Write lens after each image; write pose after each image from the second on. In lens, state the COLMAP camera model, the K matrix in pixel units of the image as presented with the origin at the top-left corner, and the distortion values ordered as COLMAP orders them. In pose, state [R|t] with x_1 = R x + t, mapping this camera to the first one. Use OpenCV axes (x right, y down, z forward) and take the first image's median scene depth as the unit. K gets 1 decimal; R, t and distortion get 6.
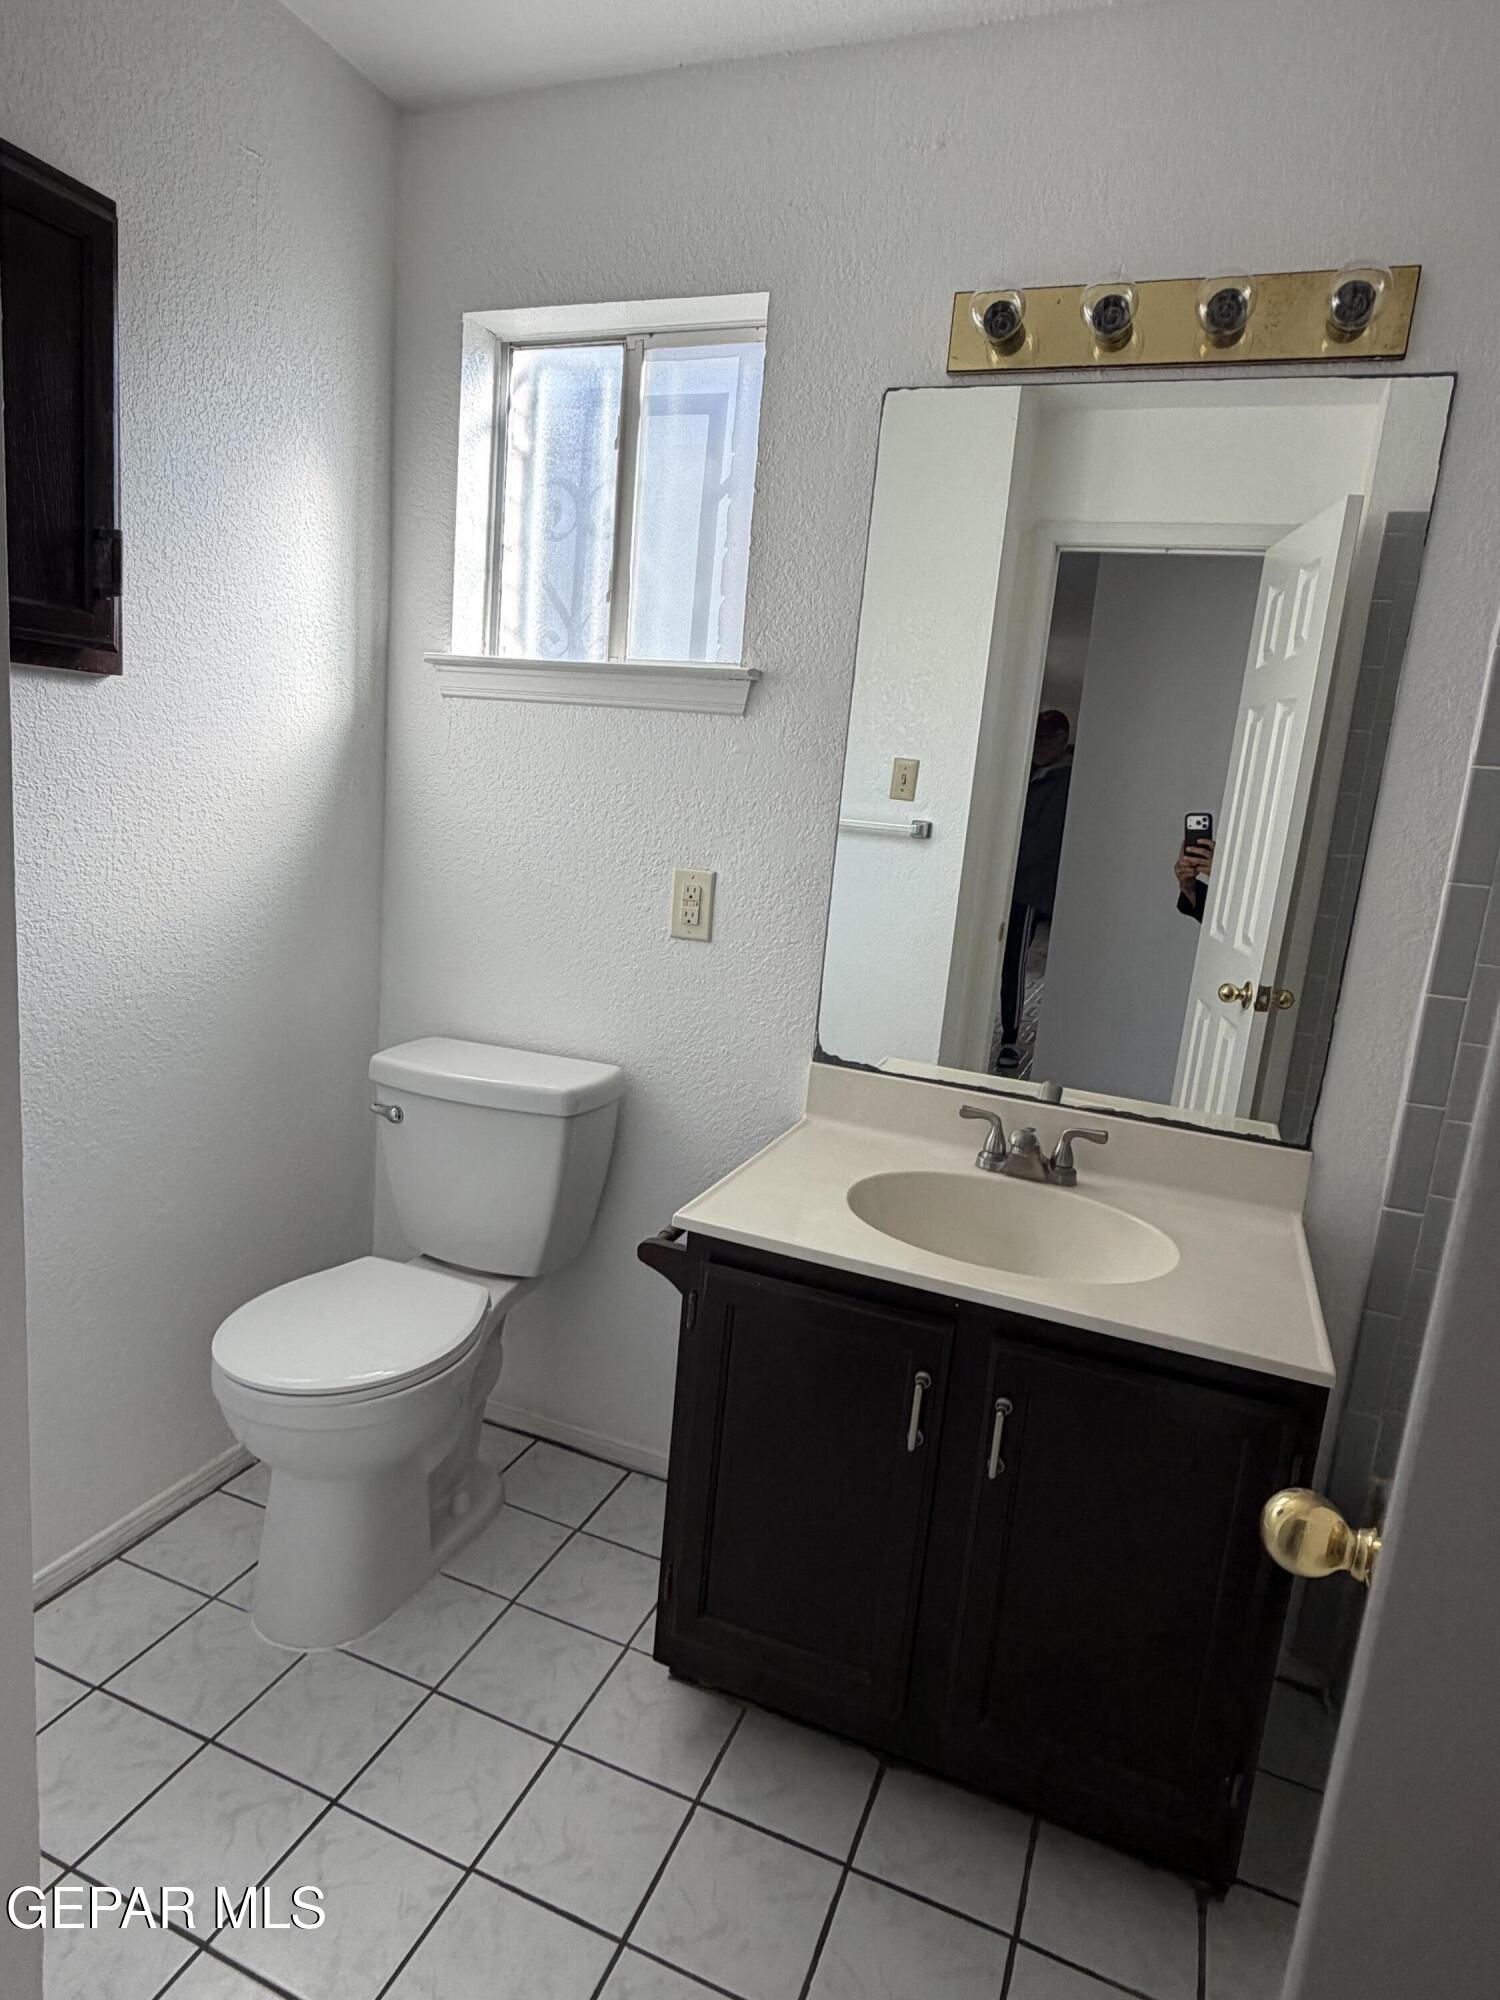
lens RADIAL K [[1171.1, 0, 750.0], [0, 1171.1, 1000.0], [0, 0, 1]] dist [0.005674, 0.001371]
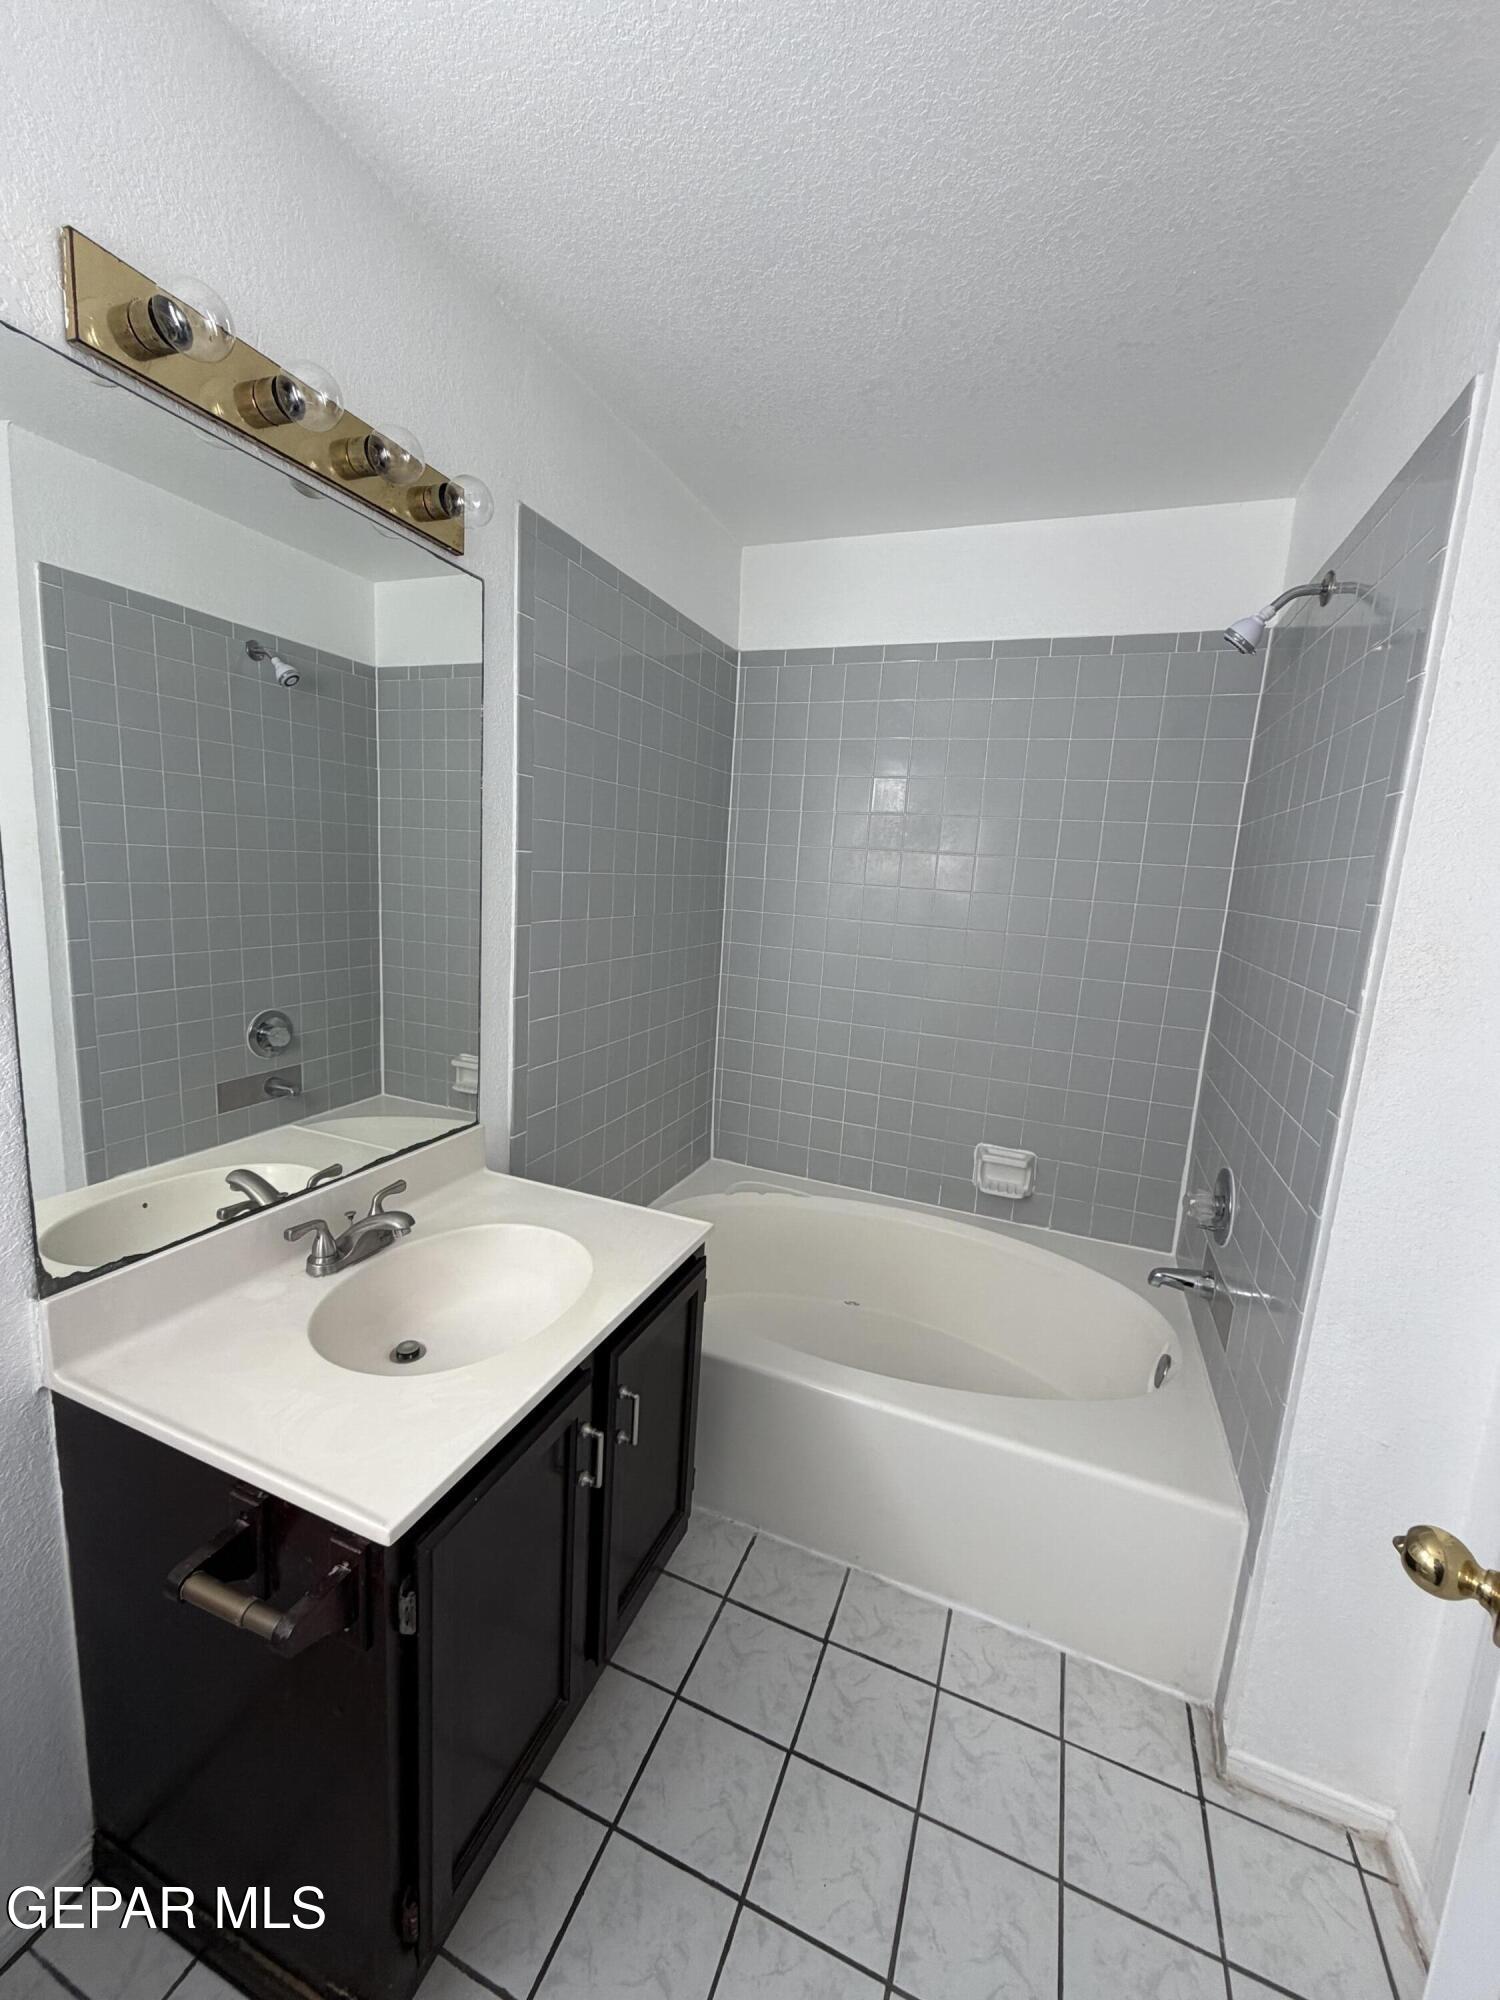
lens RADIAL K [[805.5, 0, 750.0], [0, 805.5, 1000.0], [0, 0, 1]] dist [0.002984, 0.000476]
pose [[0.006537, -0.252275, 0.967633, -0.442844], [0.128710, 0.959817, 0.249368, -0.224864], [-0.991661, 0.122914, 0.038745, 0.648766]]
